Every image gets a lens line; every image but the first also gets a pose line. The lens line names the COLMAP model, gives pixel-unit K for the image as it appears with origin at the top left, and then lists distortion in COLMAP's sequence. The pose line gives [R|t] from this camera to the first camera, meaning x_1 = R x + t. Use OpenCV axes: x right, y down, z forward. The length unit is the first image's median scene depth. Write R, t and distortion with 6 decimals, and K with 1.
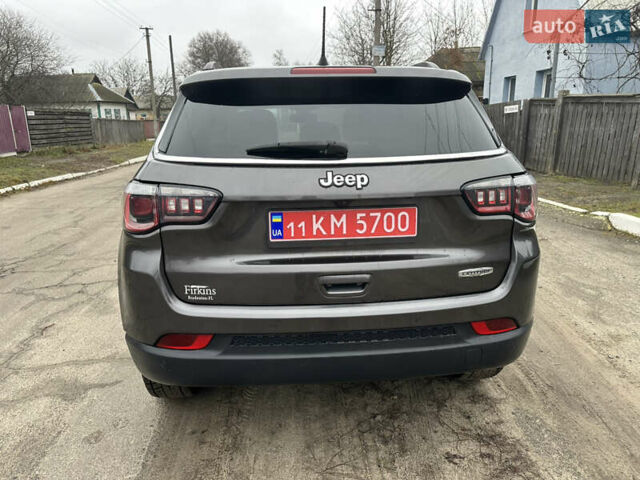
lens RADIAL K [[457.5, 0, 320.0], [0, 457.5, 240.0], [0, 0, 1]] dist [0.015173, -0.003743]
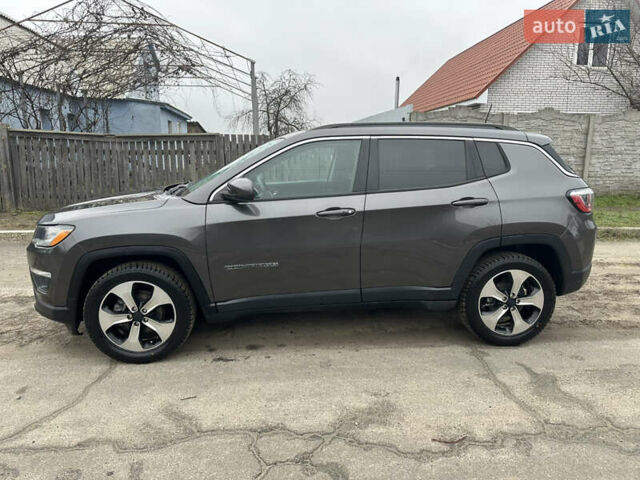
lens RADIAL K [[442.5, 0, 323.7], [0, 442.5, 240.0], [0, 0, 1]] dist [0.016507, -0.002361]
pose [[-0.015767, -0.183113, 0.982965, -2.497975], [0.244407, 0.952560, 0.181369, -0.583535], [-0.969545, 0.243103, 0.029735, 2.229067]]
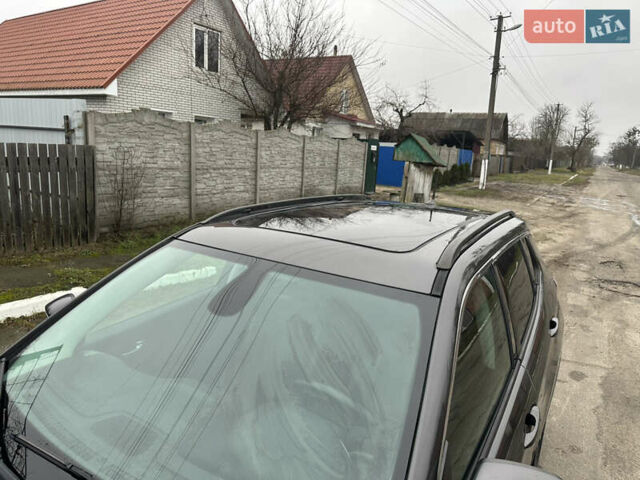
lens RADIAL K [[453.3, 0, 320.2], [0, 453.3, 242.7], [0, 0, 1]] dist [0.035730, -0.041382]
pose [[-0.797890, -0.152657, 0.583153, -0.781243], [0.108438, 0.915272, 0.387967, -1.147145], [-0.592969, 0.372791, -0.713733, 3.047925]]
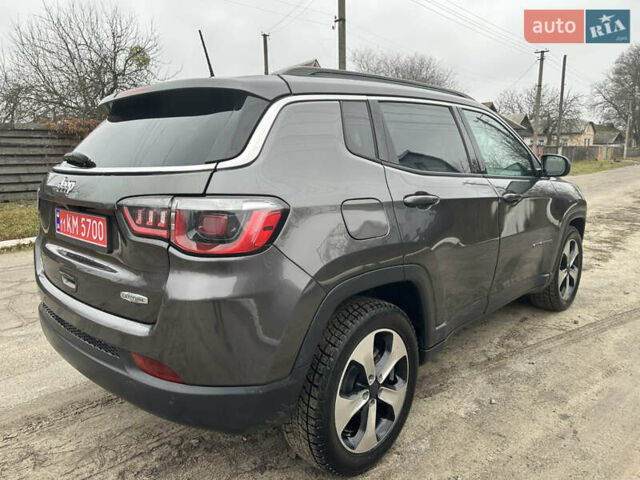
lens RADIAL K [[453.3, 0, 320.2], [0, 453.3, 242.7], [0, 0, 1]] dist [0.035730, -0.041382]
pose [[0.668112, 0.147067, -0.729382, 1.259337], [-0.180108, 0.983085, 0.033243, -0.136796], [0.721934, 0.109157, 0.683298, 0.656871]]
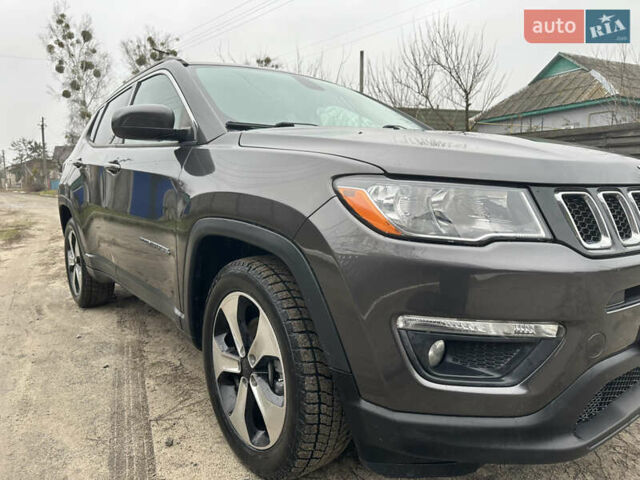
lens RADIAL K [[453.3, 0, 320.2], [0, 453.3, 242.7], [0, 0, 1]] dist [0.035730, -0.041382]
pose [[-0.829576, 0.104909, -0.548451, 0.777138], [-0.108782, 0.933012, 0.343010, -0.734831], [0.547696, 0.344214, -0.762591, 3.910145]]
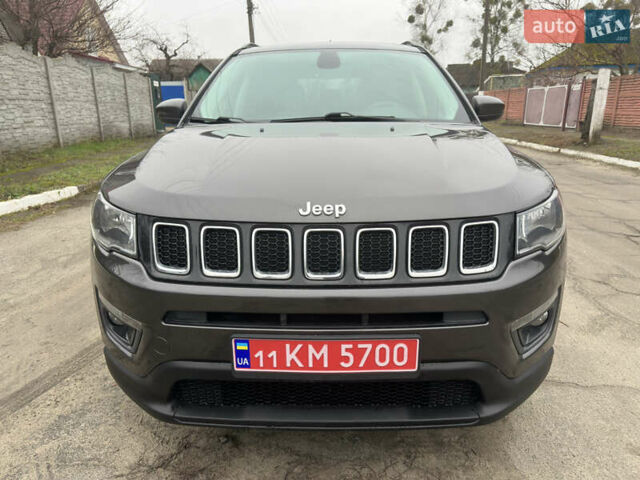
lens RADIAL K [[450.9, 0, 323.7], [0, 450.9, 241.1], [0, 0, 1]] dist [0.054298, -0.063669]
pose [[-0.994173, -0.007297, 0.107546, -0.270390], [0.048984, 0.858157, 0.511045, -0.990052], [-0.096020, 0.513335, -0.852800, 4.262124]]
